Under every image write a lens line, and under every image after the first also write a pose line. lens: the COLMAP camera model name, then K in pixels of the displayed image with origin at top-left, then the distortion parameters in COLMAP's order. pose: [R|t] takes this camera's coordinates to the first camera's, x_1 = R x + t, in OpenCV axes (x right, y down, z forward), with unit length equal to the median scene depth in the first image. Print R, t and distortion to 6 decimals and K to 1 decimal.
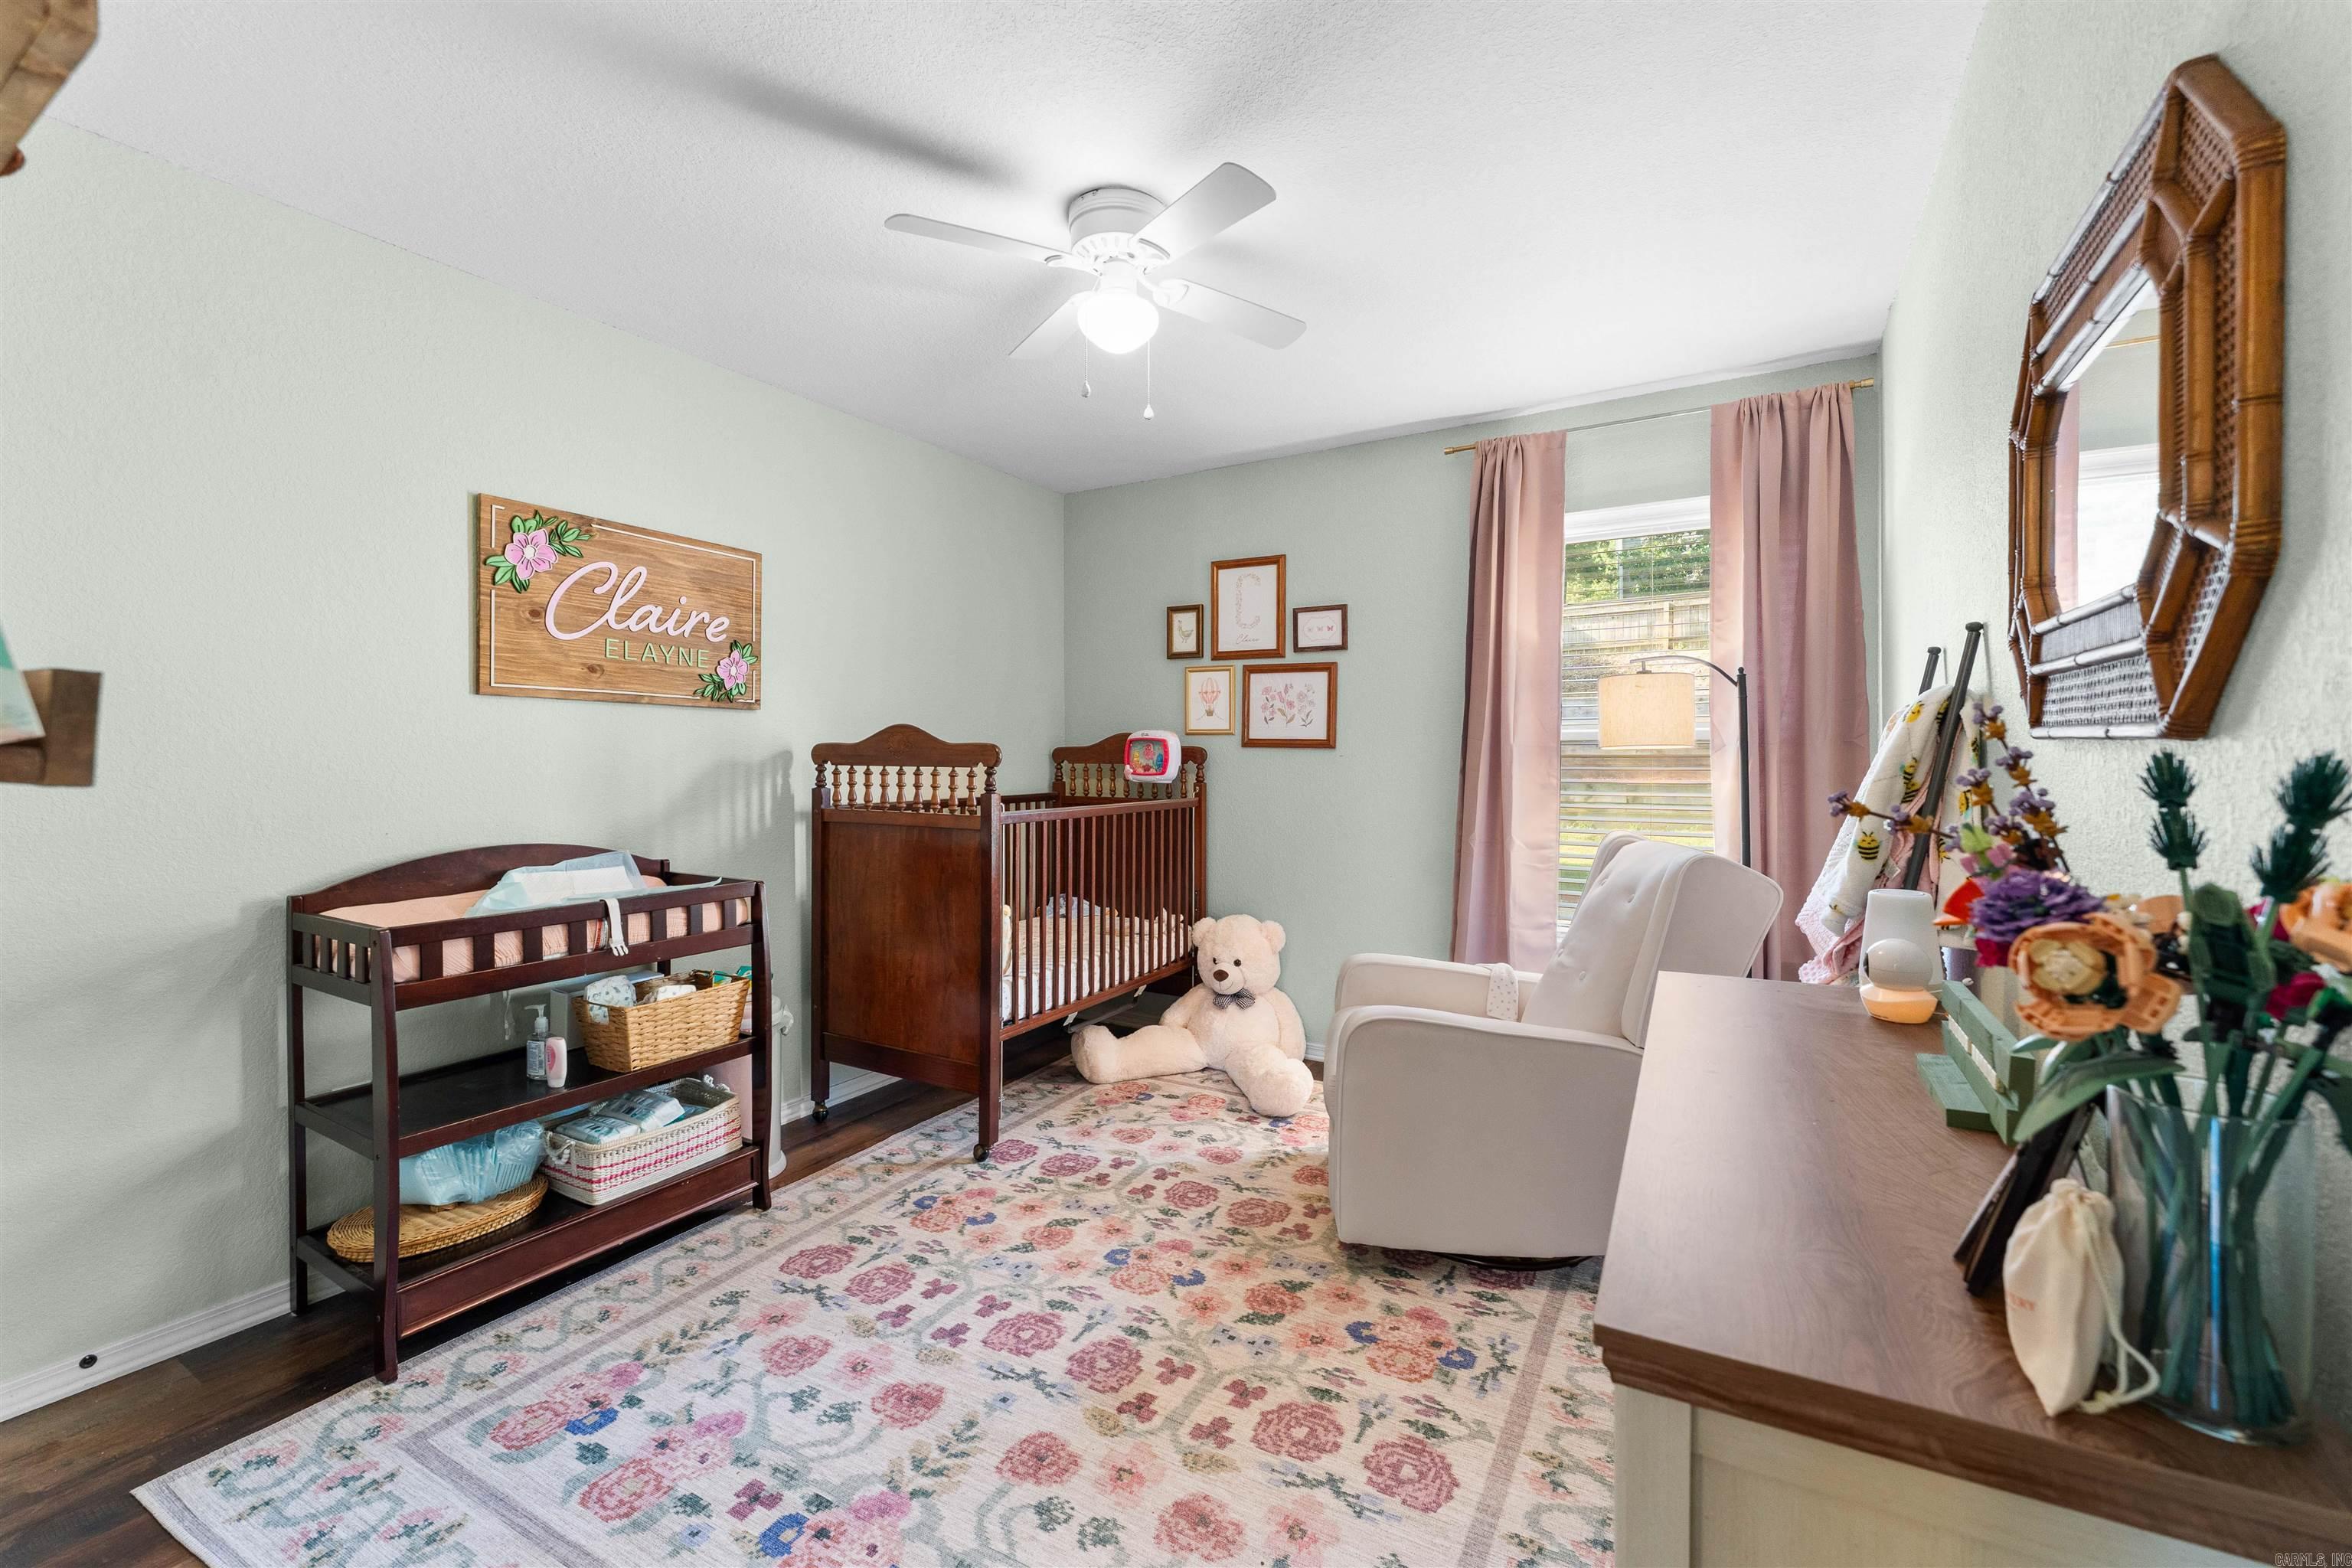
lens RADIAL K [[954.4, 0, 1187.3], [0, 954.4, 768.0], [0, 0, 1]] dist [0.000212, -0.000350]
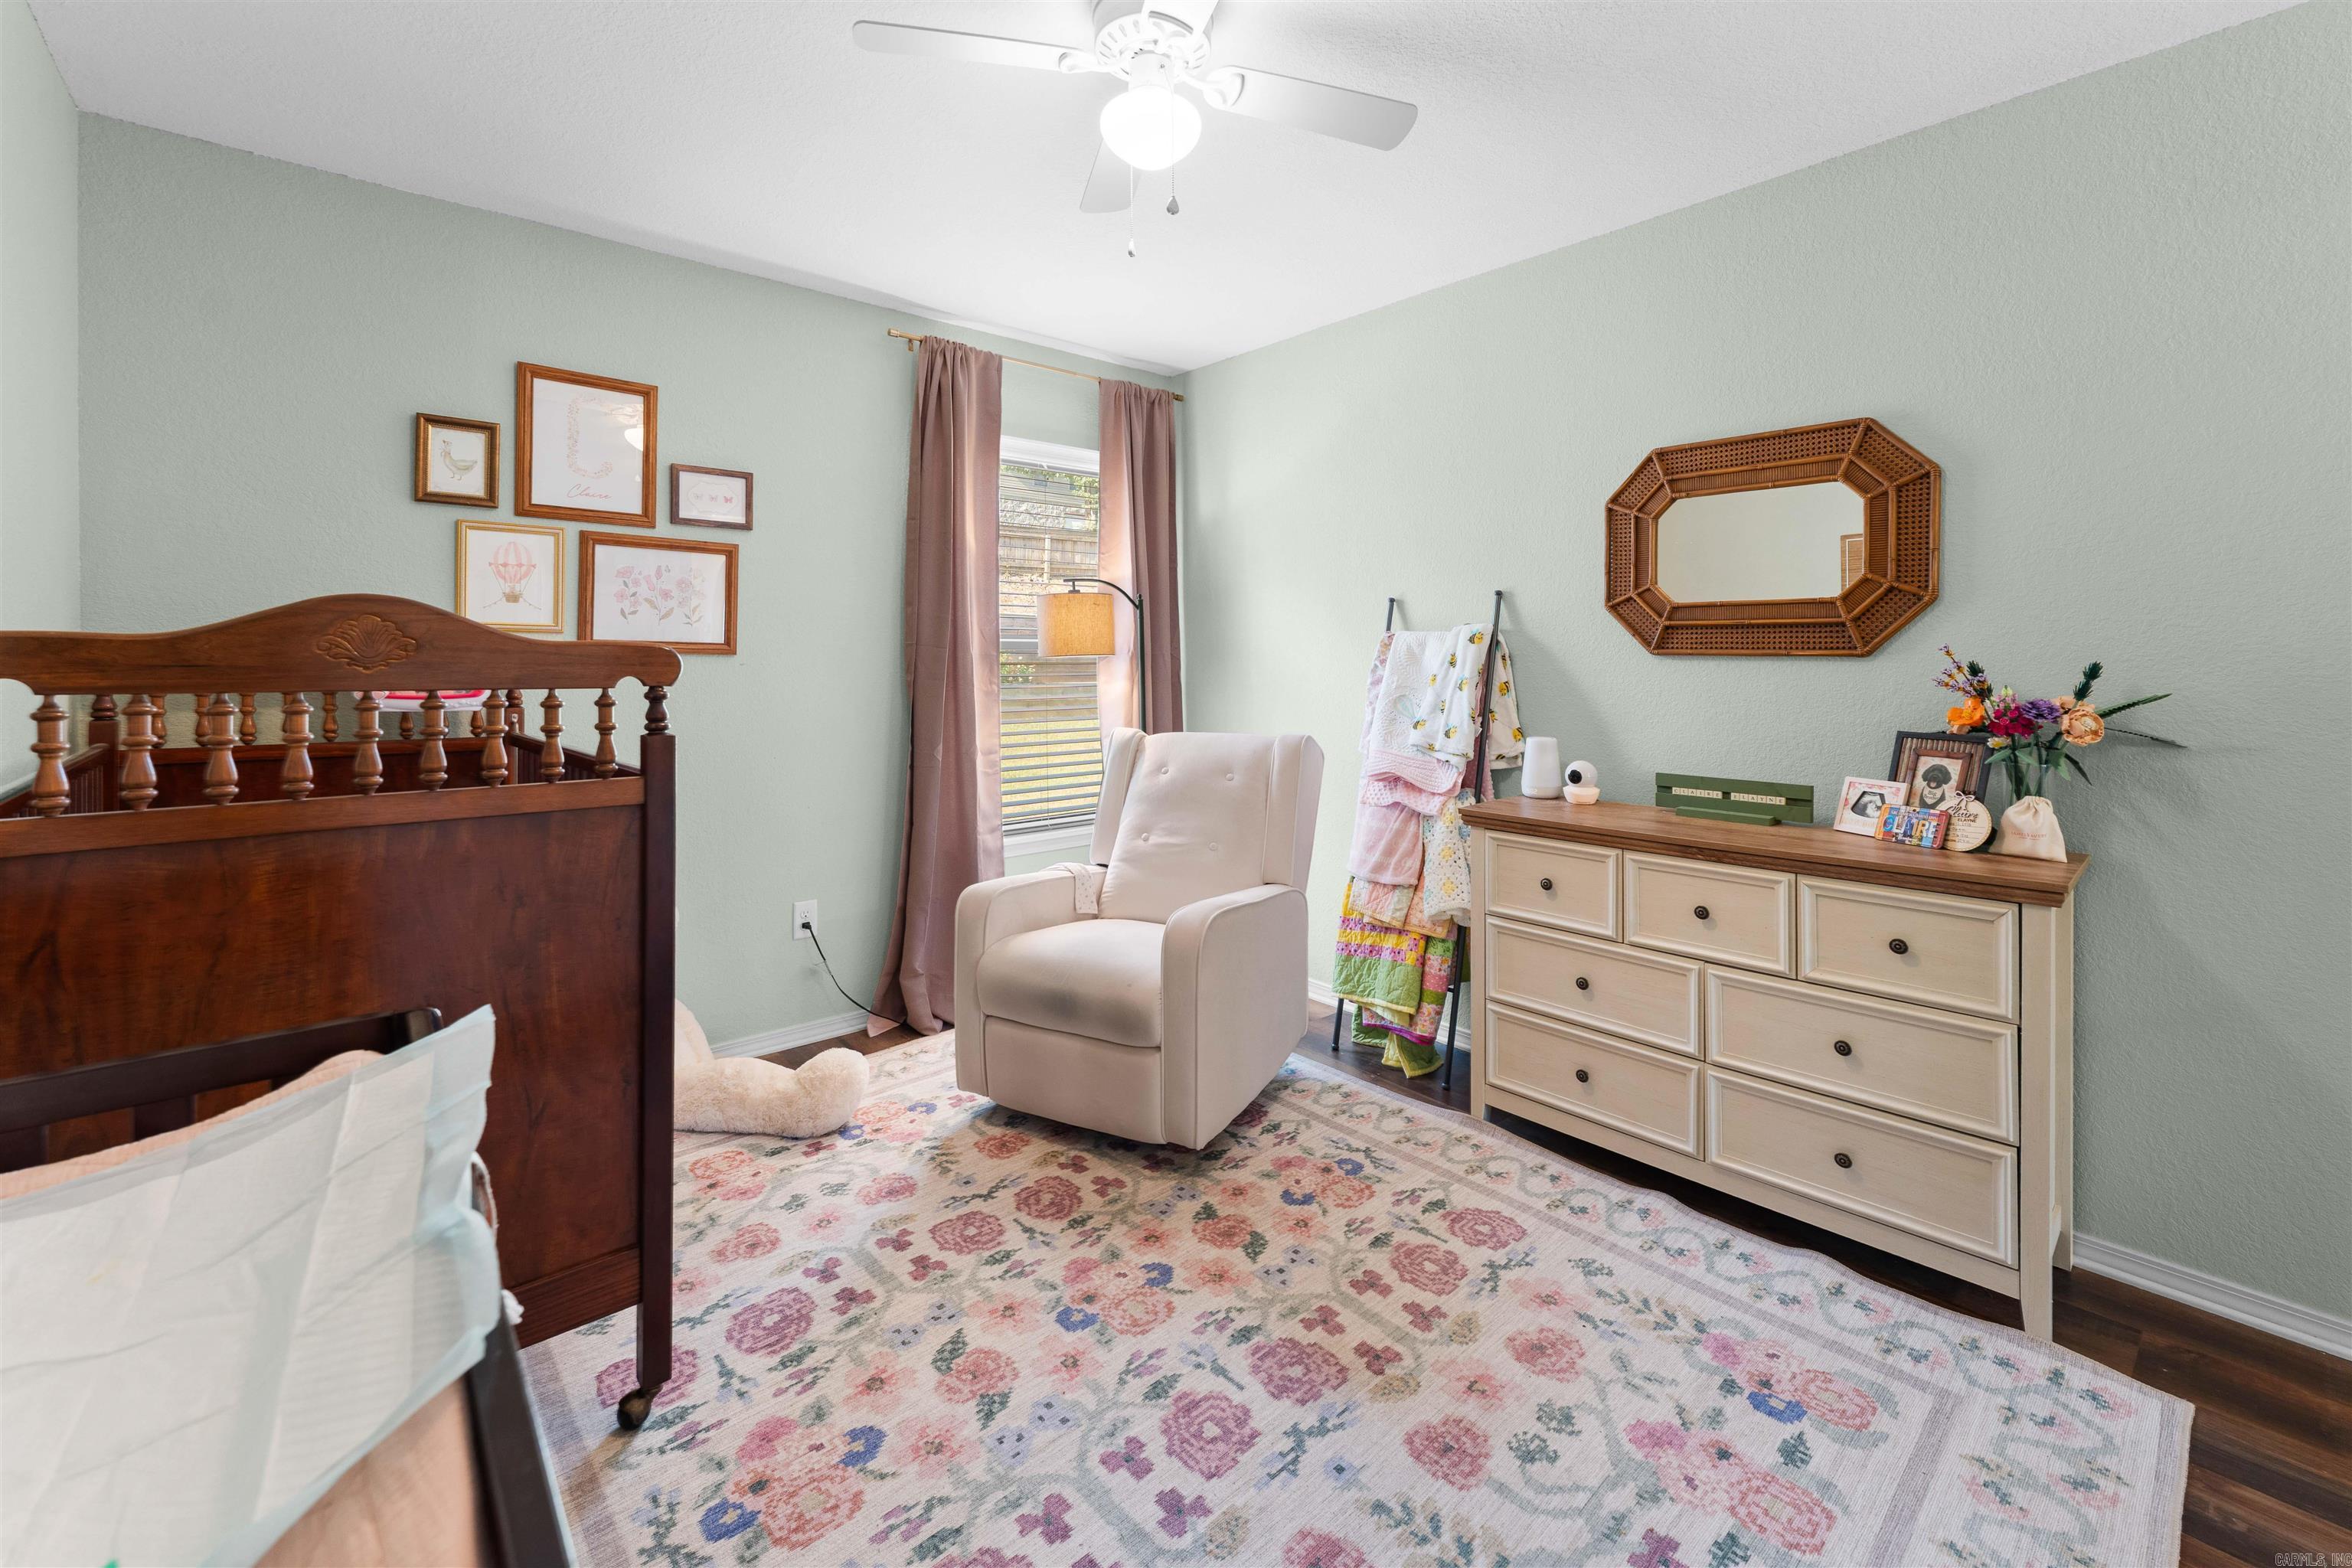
lens RADIAL K [[954.4, 0, 1197.4], [0, 954.4, 660.7], [0, 0, 1]] dist [0.000212, -0.000350]
pose [[0.333731, 0.001197, 0.942668, -0.690823], [0.013910, 0.999884, -0.006194, -0.008639], [-0.942566, 0.015180, 0.333676, 0.584780]]
